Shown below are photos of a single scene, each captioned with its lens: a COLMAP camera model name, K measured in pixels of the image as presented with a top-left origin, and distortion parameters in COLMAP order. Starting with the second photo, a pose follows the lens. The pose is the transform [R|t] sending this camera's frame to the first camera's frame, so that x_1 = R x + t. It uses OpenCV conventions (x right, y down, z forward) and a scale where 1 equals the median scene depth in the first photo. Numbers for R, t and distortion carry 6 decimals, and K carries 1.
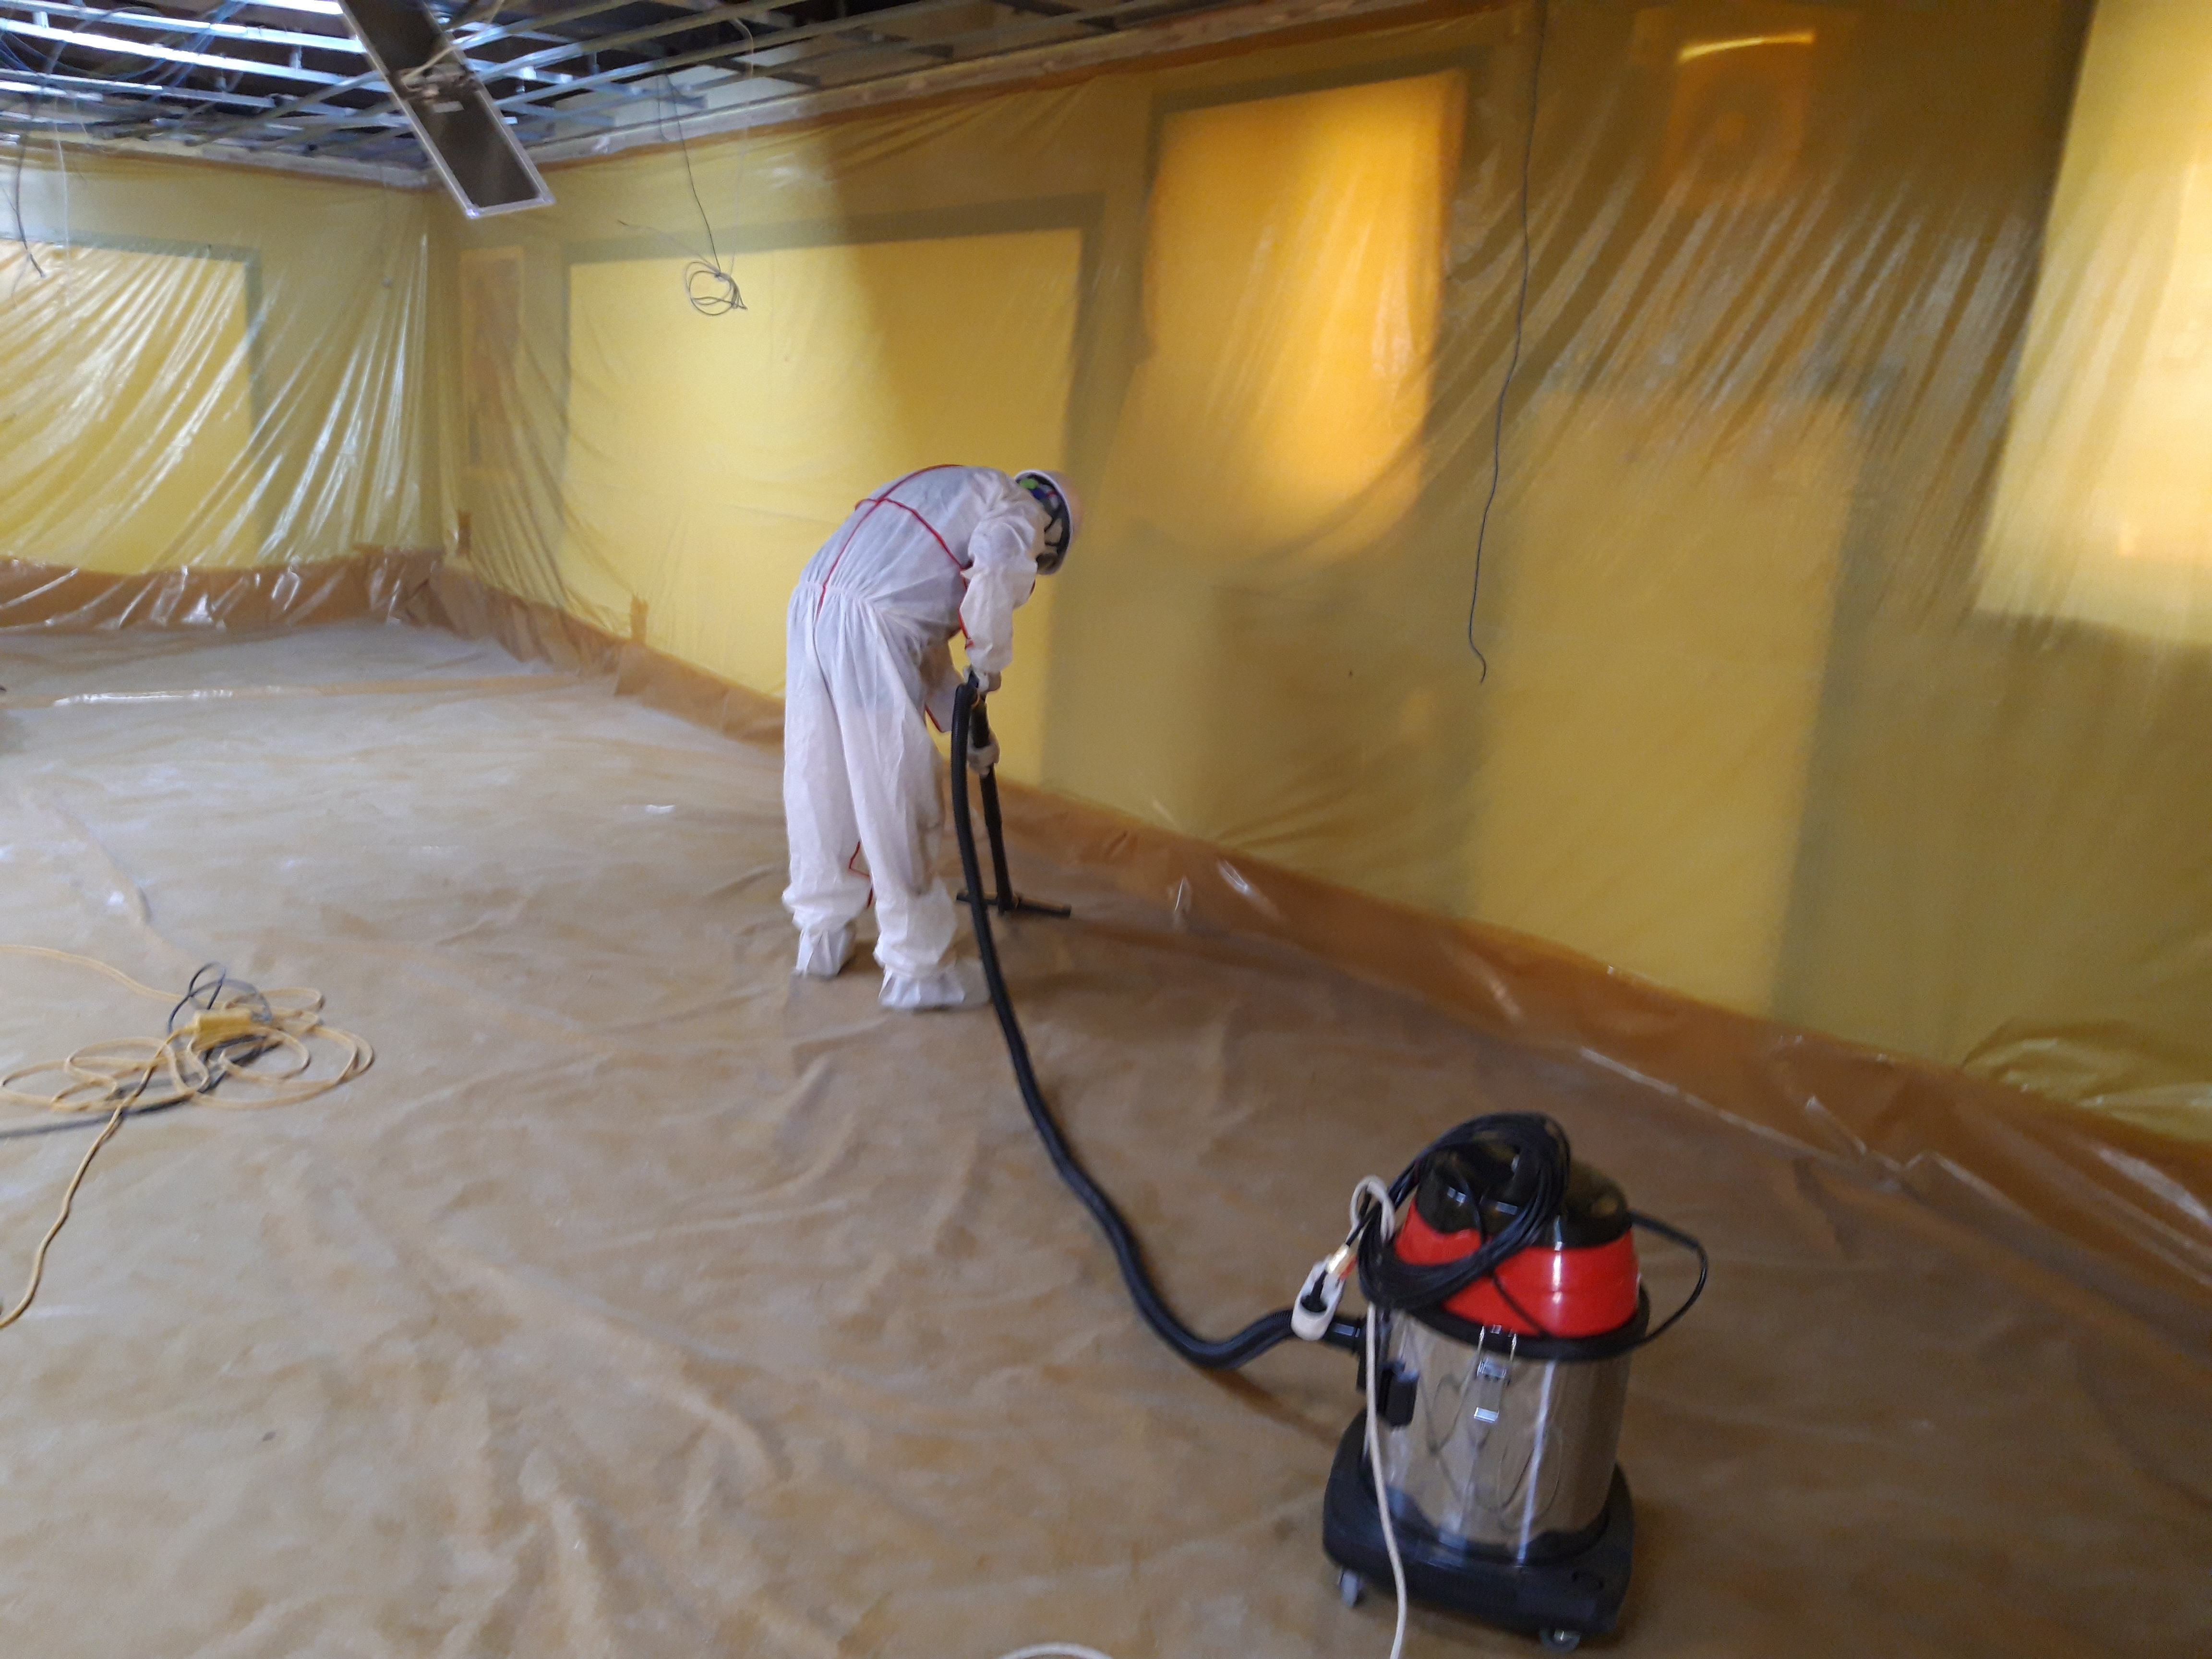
lens RADIAL K [[1668.5, 0, 1098.0], [0, 1668.5, 843.0], [0, 0, 1]] dist [0.030788, -0.064016]
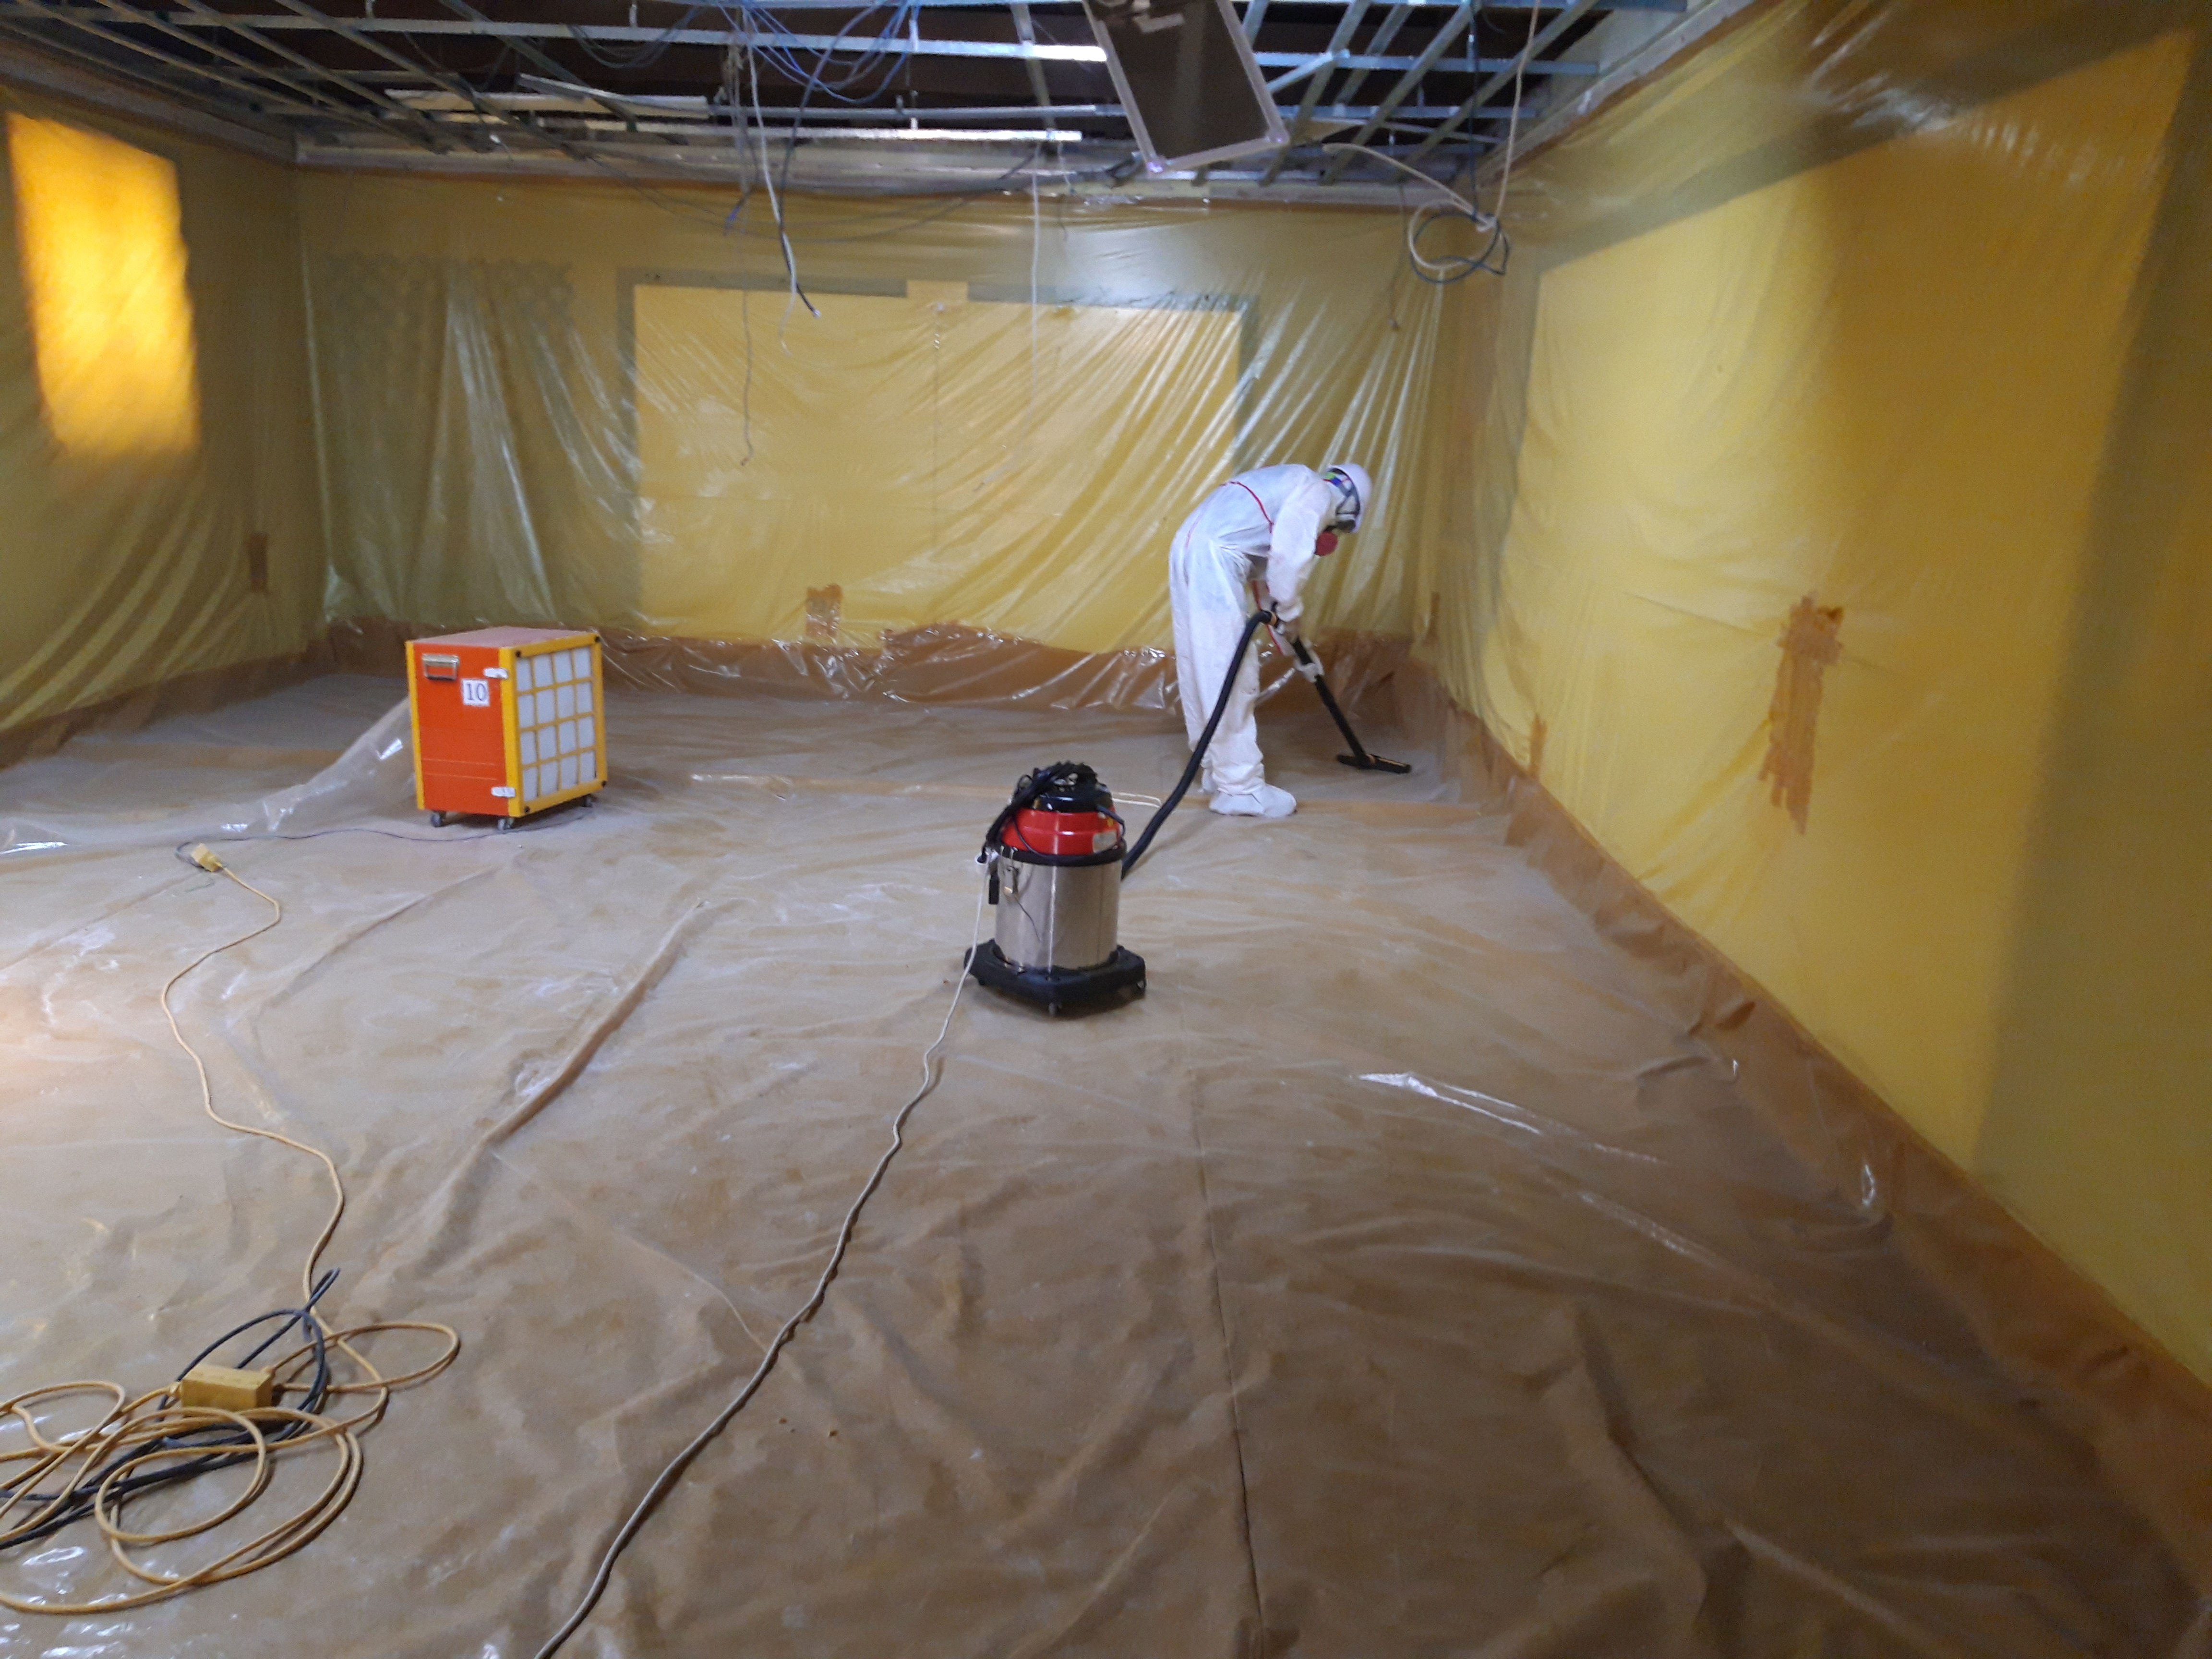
lens RADIAL K [[1668.5, 0, 1131.9], [0, 1668.5, 873.5], [0, 0, 1]] dist [0.030788, -0.064016]
pose [[0.767851, 0.126191, -0.628077, 0.050388], [-0.143371, 0.989390, 0.023507, -0.066196], [0.624380, 0.071999, 0.777796, 0.309318]]
